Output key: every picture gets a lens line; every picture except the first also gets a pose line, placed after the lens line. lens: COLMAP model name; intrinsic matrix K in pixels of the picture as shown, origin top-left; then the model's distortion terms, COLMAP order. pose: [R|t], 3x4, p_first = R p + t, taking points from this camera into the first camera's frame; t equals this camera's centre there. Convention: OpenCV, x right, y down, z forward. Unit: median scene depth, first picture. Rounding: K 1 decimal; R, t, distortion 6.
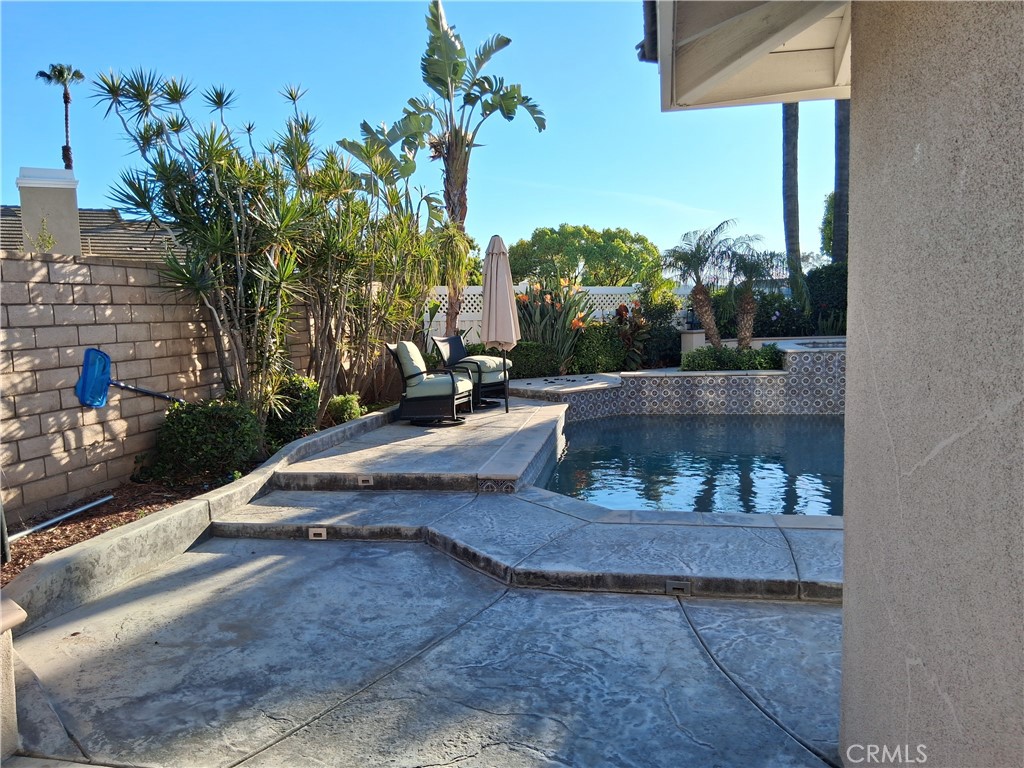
lens RADIAL K [[772.4, 0, 509.2], [0, 772.4, 386.2], [0, 0, 1]] dist [0.114222, -0.186999]
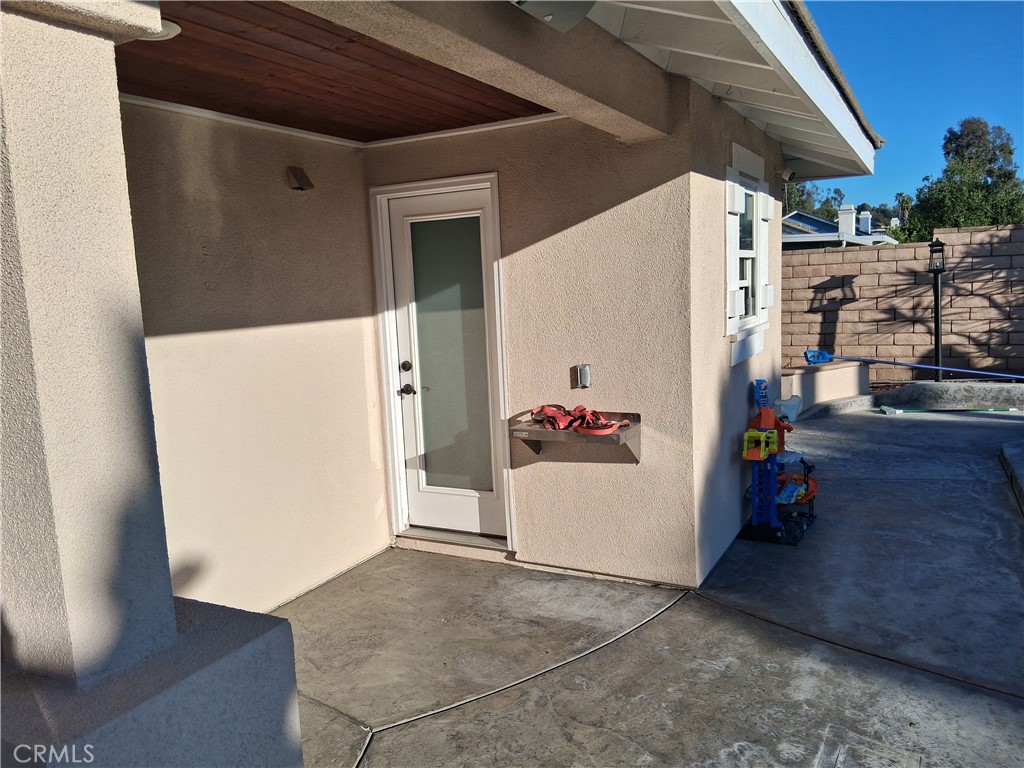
lens RADIAL K [[772.4, 0, 509.2], [0, 772.4, 386.2], [0, 0, 1]] dist [0.114222, -0.186999]
pose [[-0.300284, 0.163312, -0.939765, 1.417845], [-0.039924, 0.982219, 0.183447, -0.093520], [0.953014, 0.092605, -0.288424, 0.443660]]
